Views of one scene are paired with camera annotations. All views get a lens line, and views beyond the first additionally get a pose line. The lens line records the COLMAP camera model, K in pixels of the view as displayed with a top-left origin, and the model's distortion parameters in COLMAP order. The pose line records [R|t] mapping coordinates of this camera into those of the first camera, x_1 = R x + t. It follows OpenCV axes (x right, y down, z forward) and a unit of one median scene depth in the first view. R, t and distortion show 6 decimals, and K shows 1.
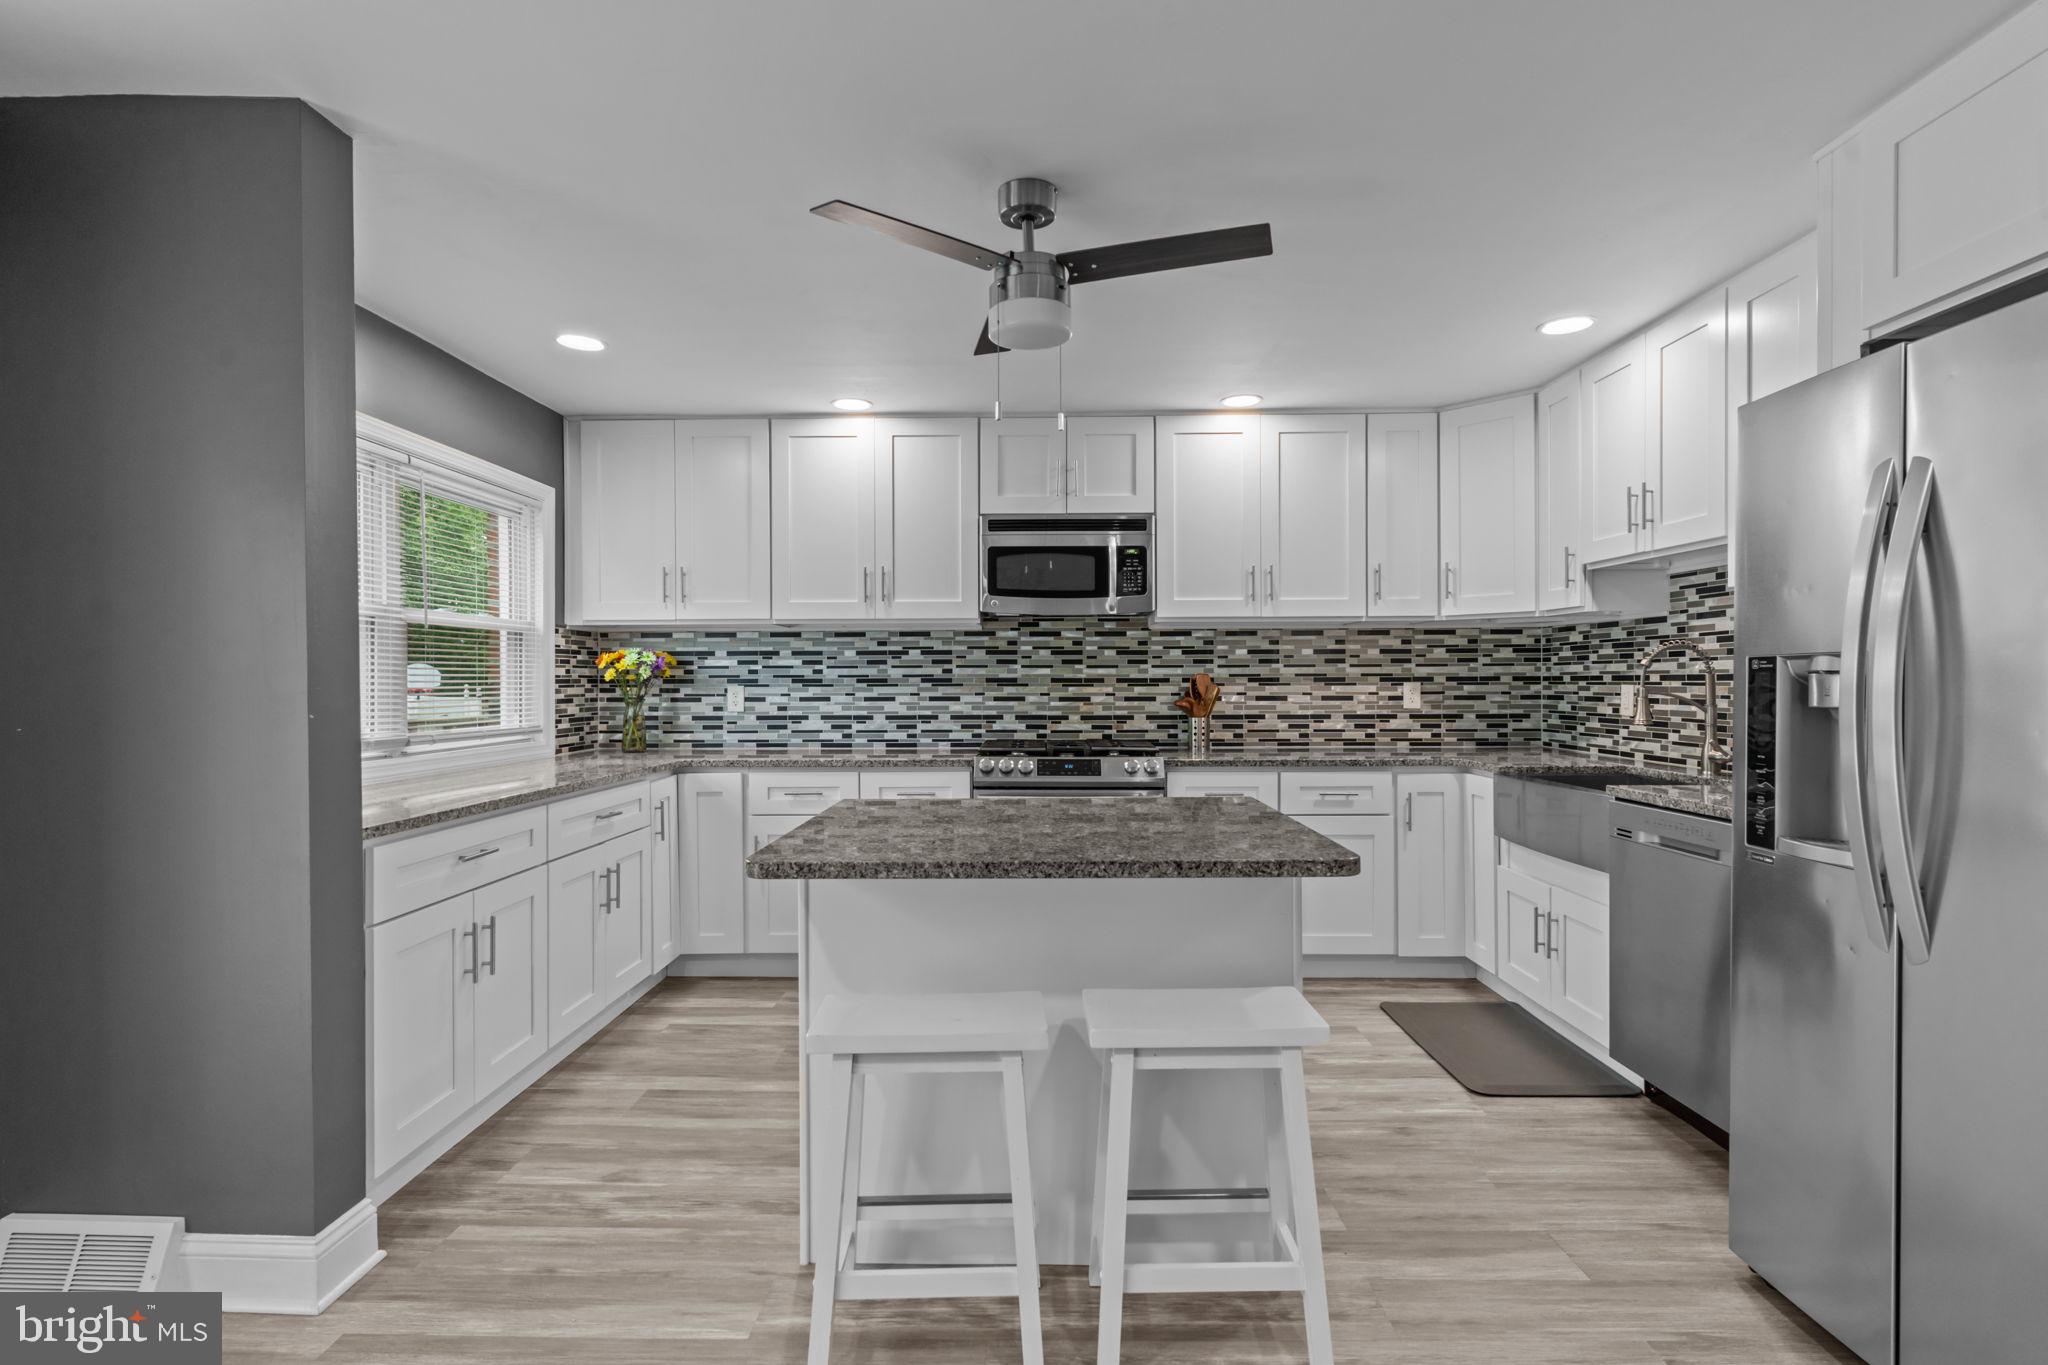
lens RADIAL K [[967.1, 0, 1017.7], [0, 967.1, 670.1], [0, 0, 1]] dist [-0.001273, 0.000224]
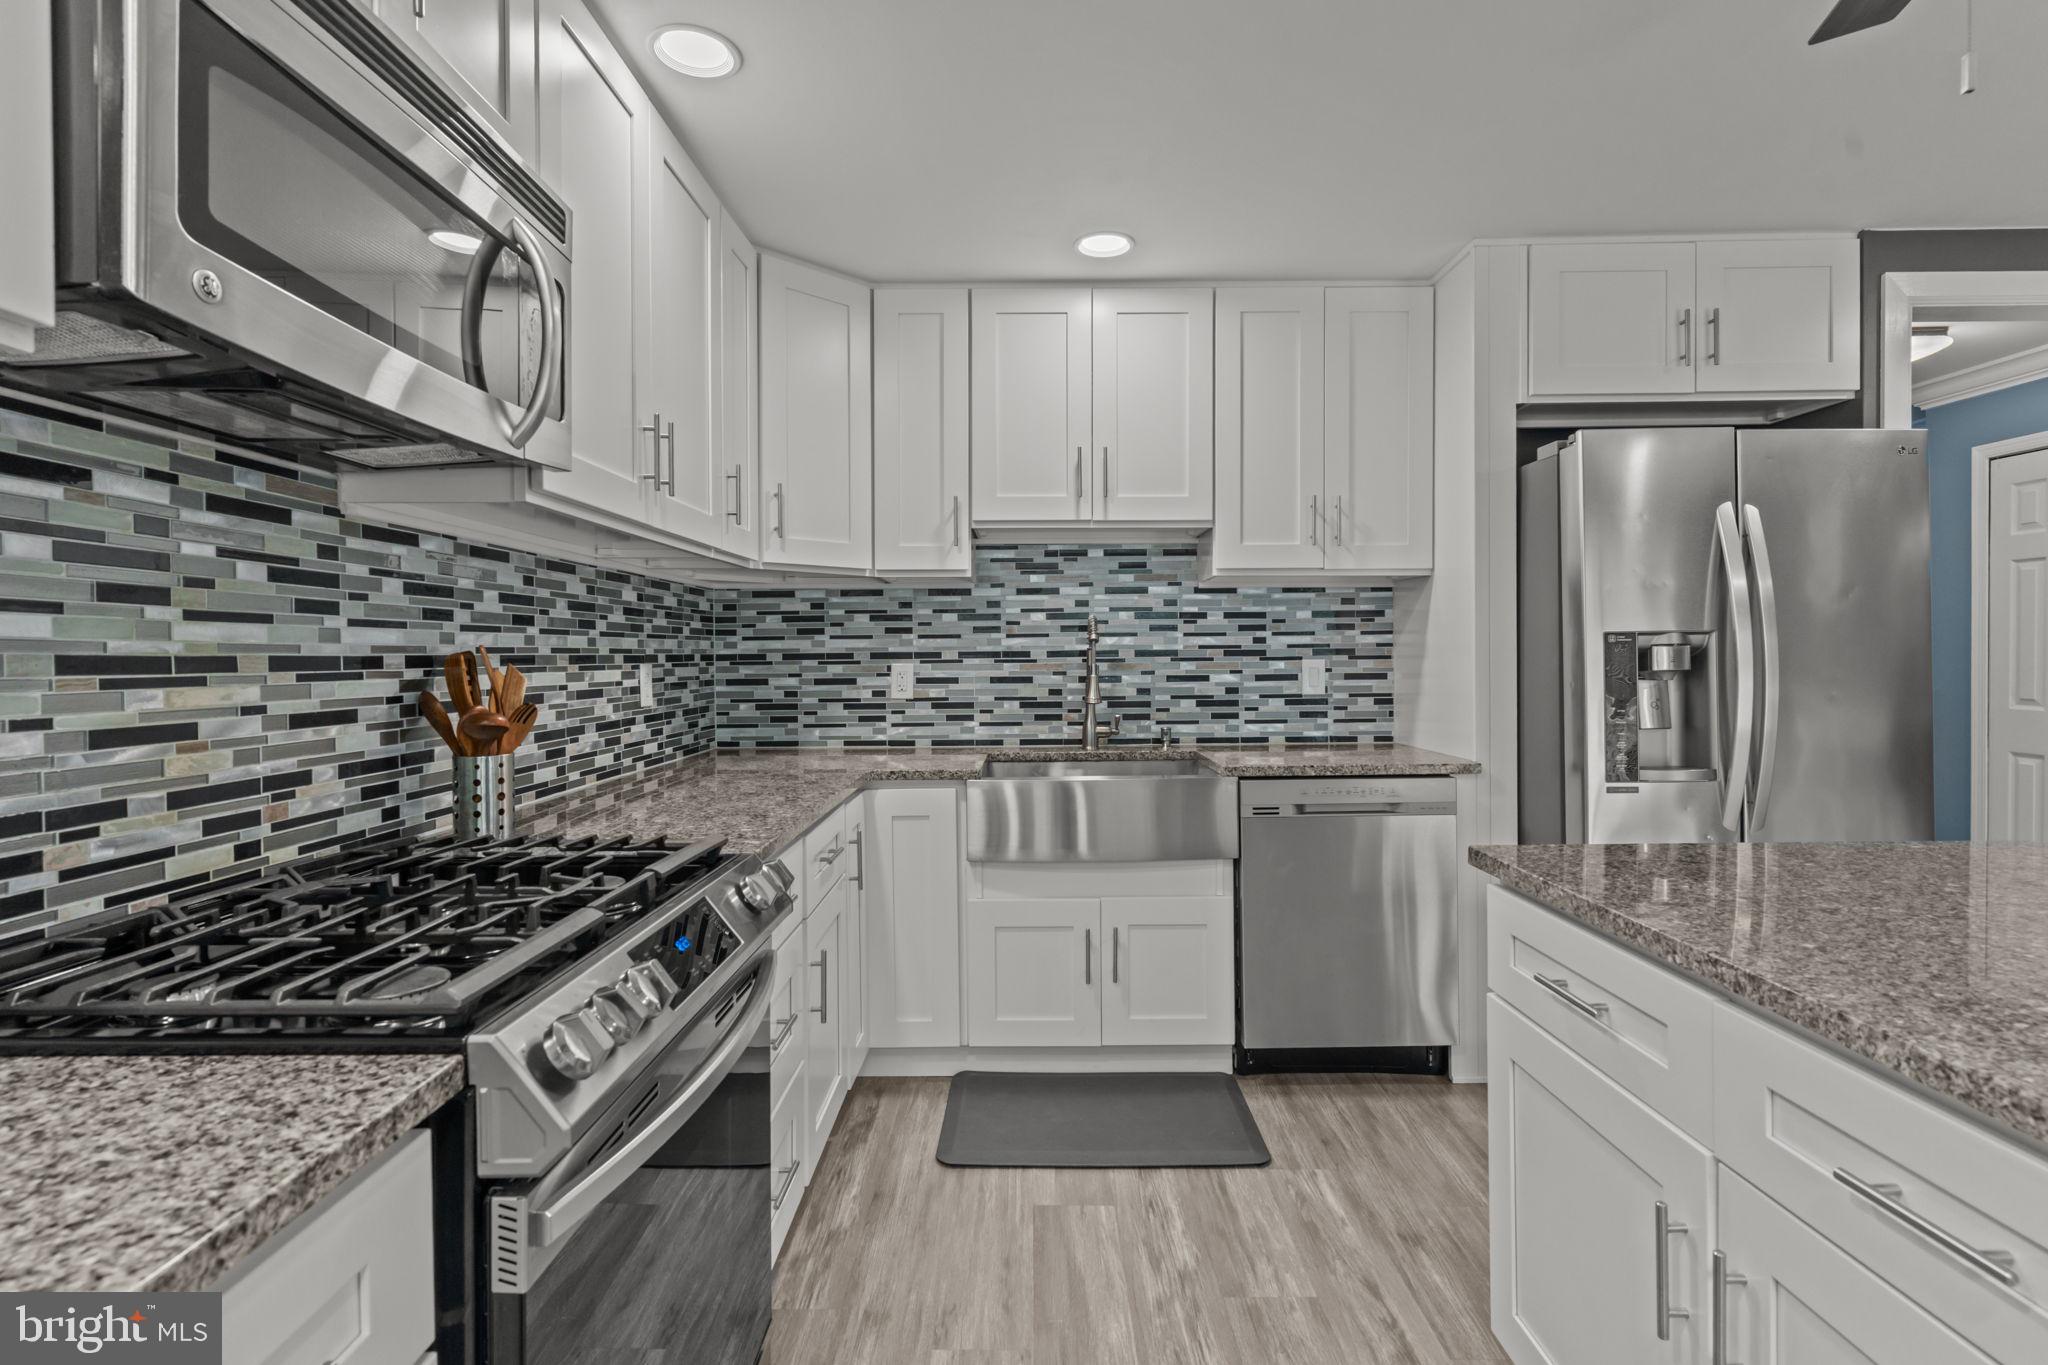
lens RADIAL K [[985.4, 0, 1017.5], [0, 985.4, 655.0], [0, 0, 1]] dist [-0.000867, 0.000311]
pose [[-0.019701, 0.003249, 0.999801, -0.221318], [-0.001030, 0.999994, -0.003270, 0.008814], [-0.999805, -0.001095, -0.019698, 0.777003]]
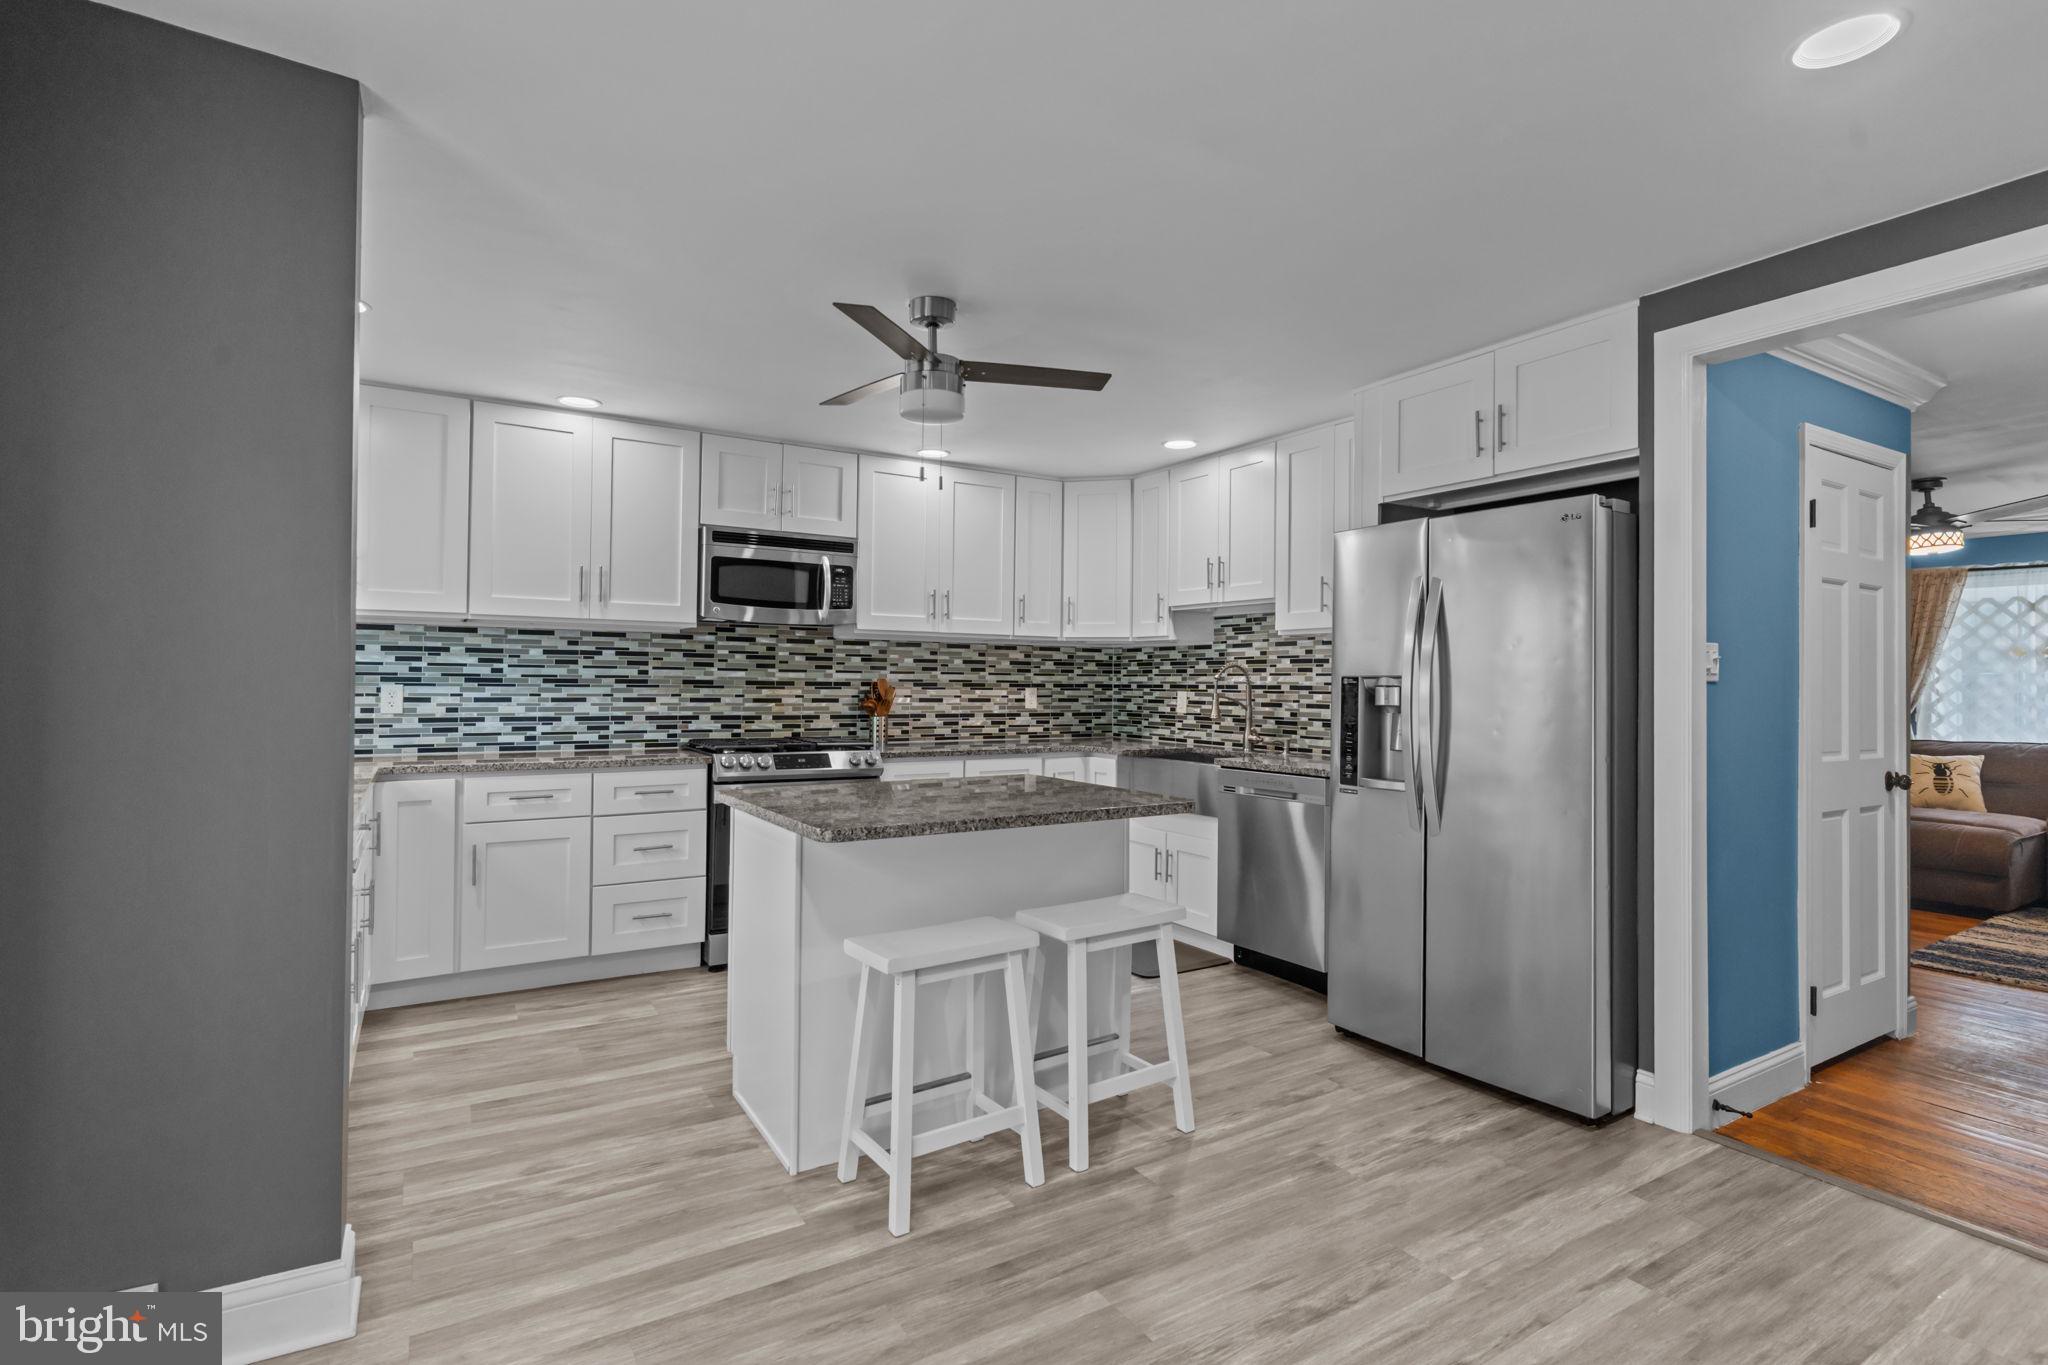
lens RADIAL K [[985.4, 0, 1017.5], [0, 985.4, 655.0], [0, 0, 1]] dist [-0.000867, 0.000311]
pose [[0.842525, 0.027570, 0.537951, -0.304530], [-0.018114, 0.999575, -0.022859, -0.000725], [-0.538353, 0.009514, 0.842666, -0.081228]]
